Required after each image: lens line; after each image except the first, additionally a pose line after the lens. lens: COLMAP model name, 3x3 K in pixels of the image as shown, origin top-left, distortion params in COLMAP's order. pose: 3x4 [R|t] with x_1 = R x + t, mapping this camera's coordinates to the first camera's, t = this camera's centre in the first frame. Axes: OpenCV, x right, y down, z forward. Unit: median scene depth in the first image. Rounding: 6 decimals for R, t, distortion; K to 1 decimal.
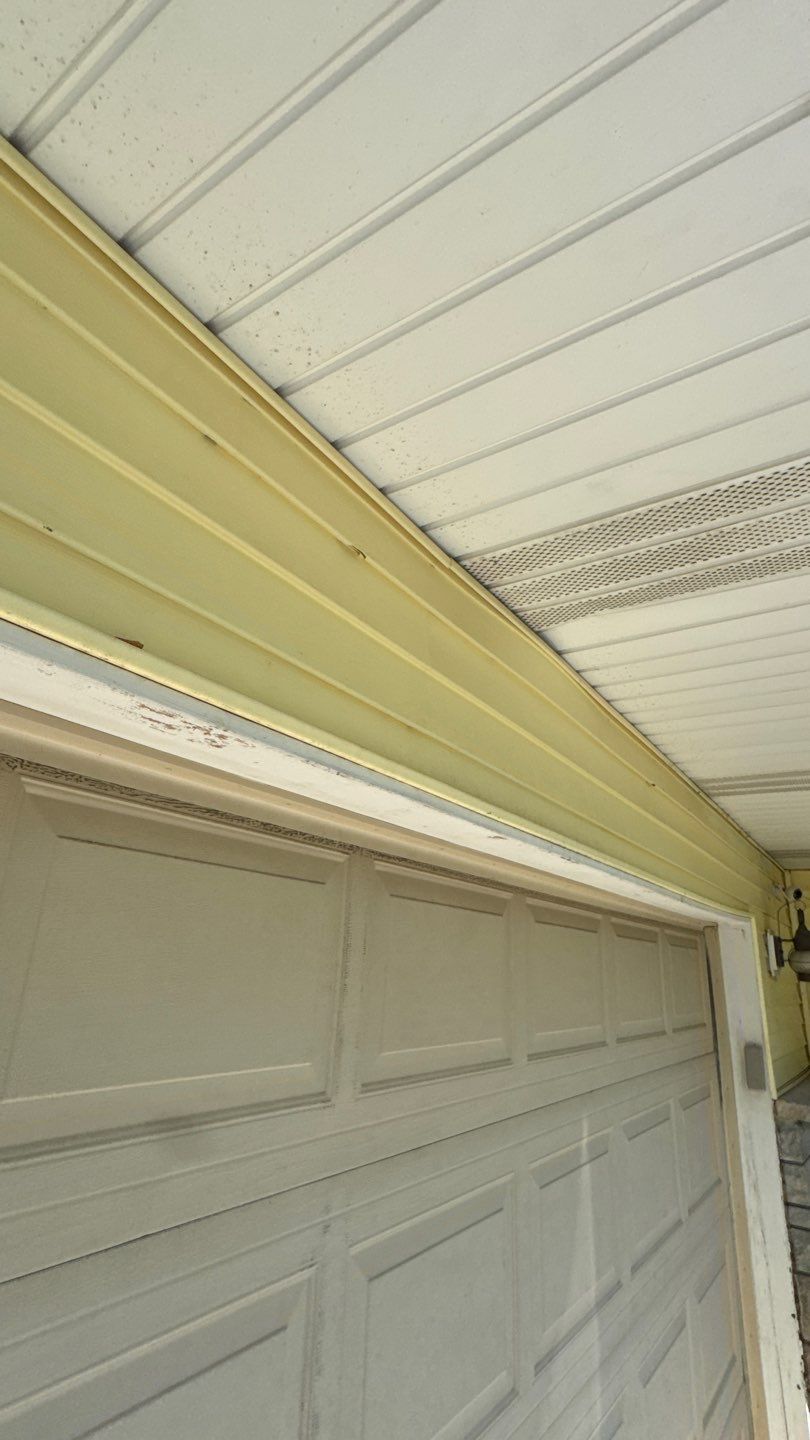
lens RADIAL K [[662.0, 0, 406.7], [0, 662.0, 694.9], [0, 0, 1]] dist [-0.027660, 0.003511]
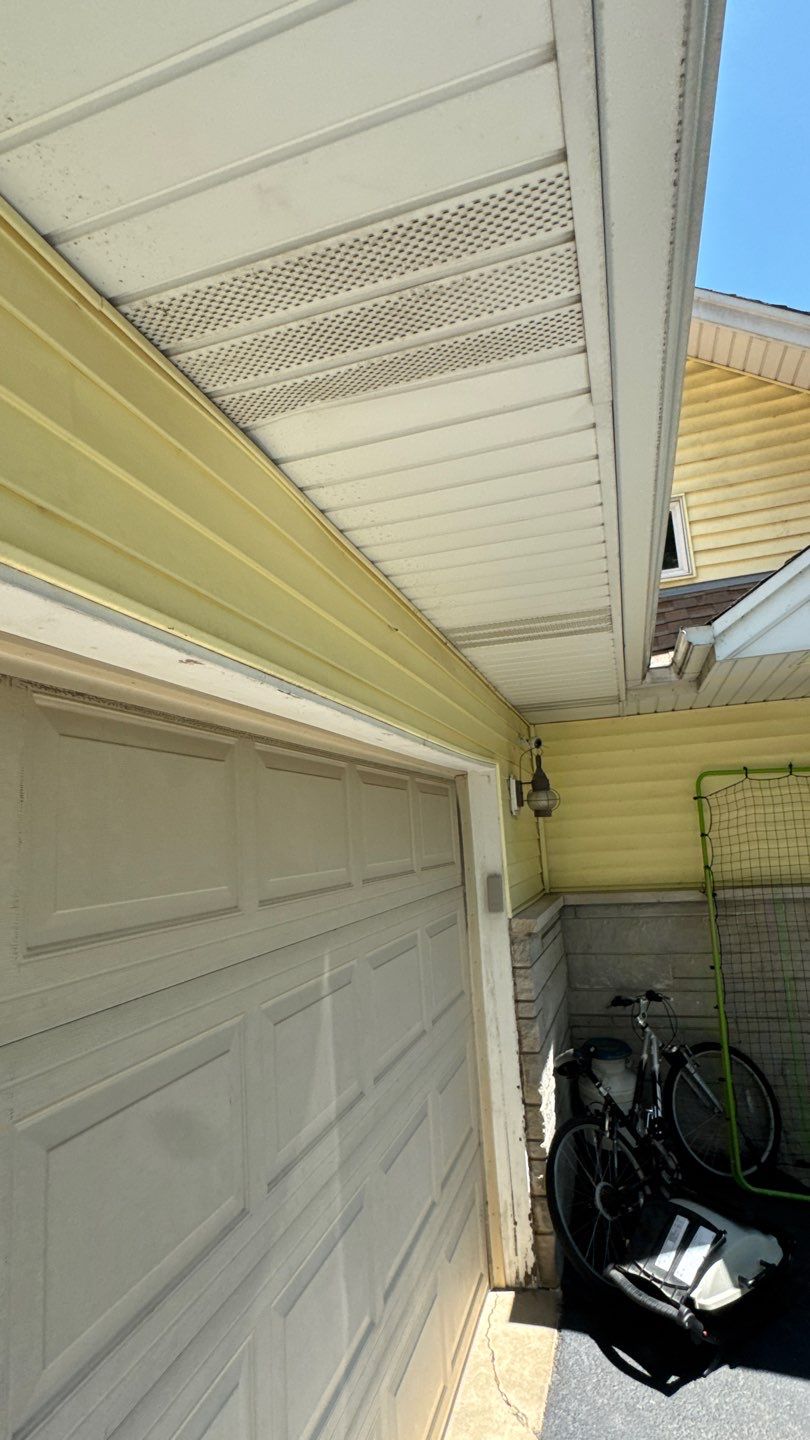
lens RADIAL K [[662.0, 0, 406.7], [0, 662.0, 694.9], [0, 0, 1]] dist [-0.027660, 0.003511]
pose [[0.952104, -0.042206, 0.302848, 0.096176], [-0.009366, 0.985938, 0.166848, 0.074920], [-0.305631, -0.161693, 0.938320, 0.064264]]
